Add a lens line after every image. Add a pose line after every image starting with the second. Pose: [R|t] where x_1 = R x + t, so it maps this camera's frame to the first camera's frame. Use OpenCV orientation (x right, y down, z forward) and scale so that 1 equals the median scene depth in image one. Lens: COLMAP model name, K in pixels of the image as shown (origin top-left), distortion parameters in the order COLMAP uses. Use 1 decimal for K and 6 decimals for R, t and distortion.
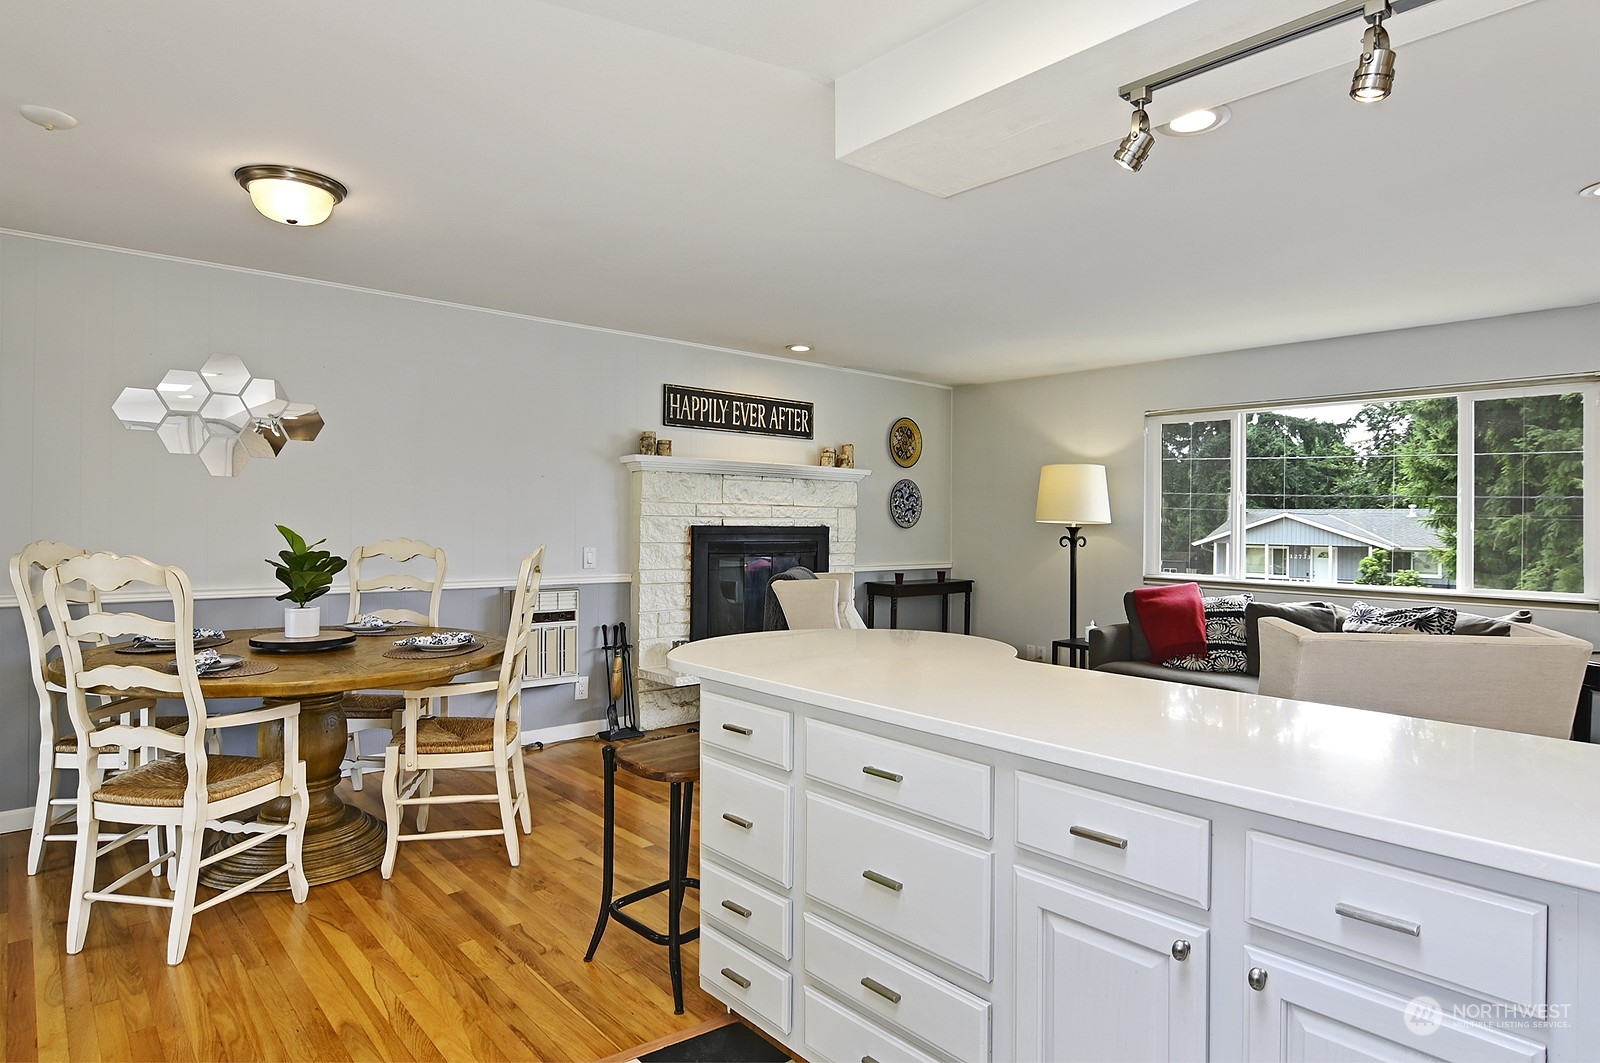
lens RADIAL K [[871.5, 0, 800.0], [0, 871.5, 531.5], [0, 0, 1]] dist [0.000983, -0.000510]
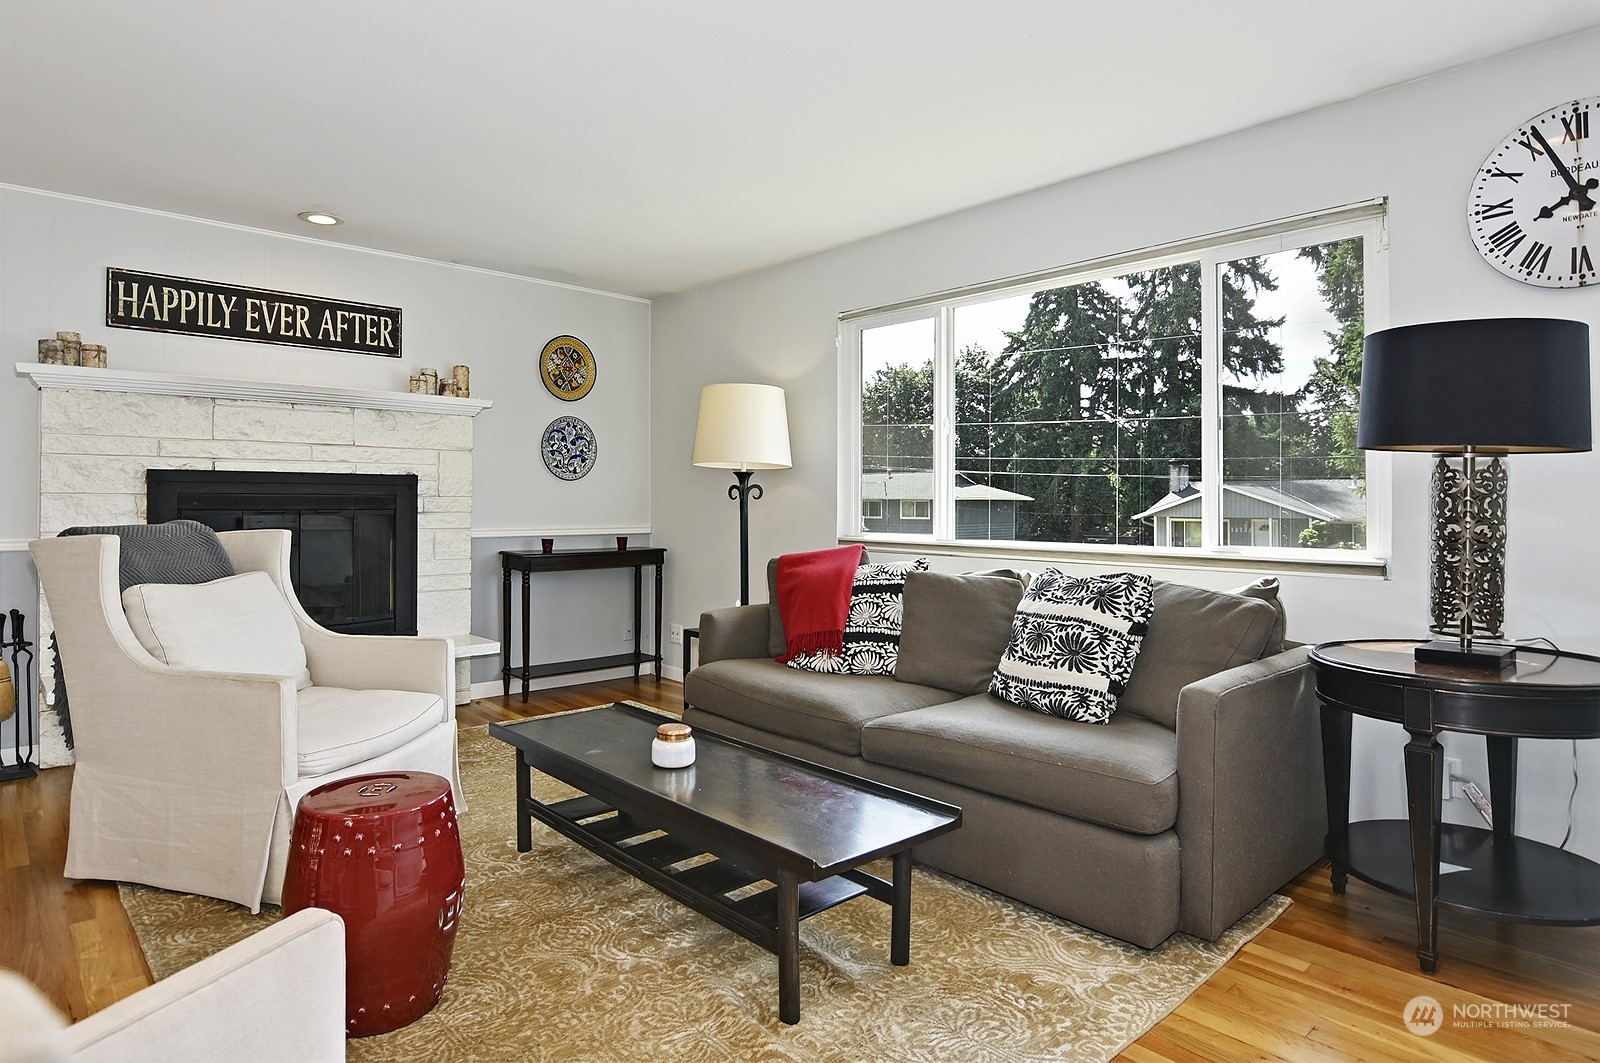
lens RADIAL K [[877.8, 0, 773.7], [0, 877.8, 504.0], [0, 0, 1]] dist [-0.004130, -0.001136]
pose [[0.999890, -0.009134, 0.011678, 0.335375], [0.009235, 0.999920, -0.008664, 0.028800], [-0.011598, 0.008771, 0.999894, 0.267442]]
